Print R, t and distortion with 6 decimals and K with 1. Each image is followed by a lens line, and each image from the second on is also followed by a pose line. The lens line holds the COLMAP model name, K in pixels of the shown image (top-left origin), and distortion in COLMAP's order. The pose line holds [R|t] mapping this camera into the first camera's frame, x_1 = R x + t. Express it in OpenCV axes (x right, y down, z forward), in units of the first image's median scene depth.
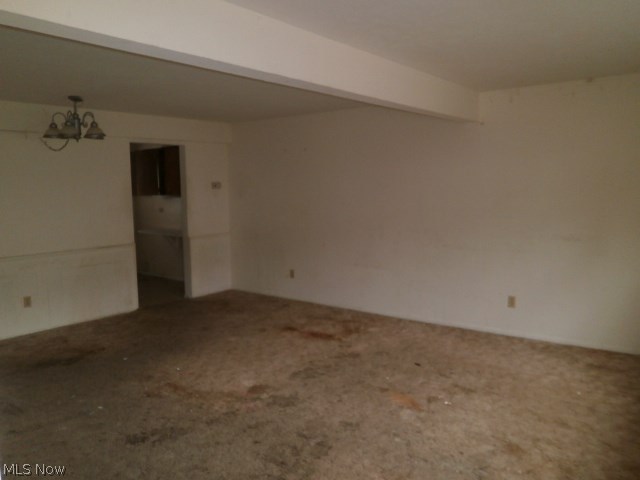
lens RADIAL K [[558.8, 0, 320.0], [0, 558.8, 240.0], [0, 0, 1]] dist [-0.000947, -0.002356]
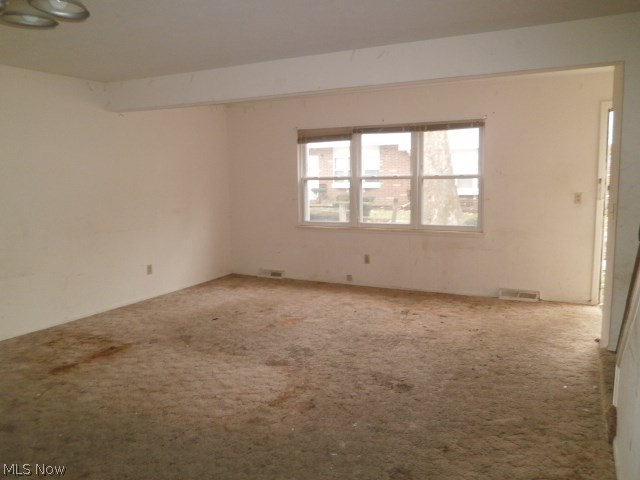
lens RADIAL K [[558.8, 0, 320.0], [0, 558.8, 240.0], [0, 0, 1]] dist [-0.000947, -0.002356]
pose [[-0.312703, -0.075343, 0.946858, -1.008546], [0.101187, 0.988534, 0.112076, -0.054757], [-0.944446, 0.130856, -0.301494, 1.125841]]
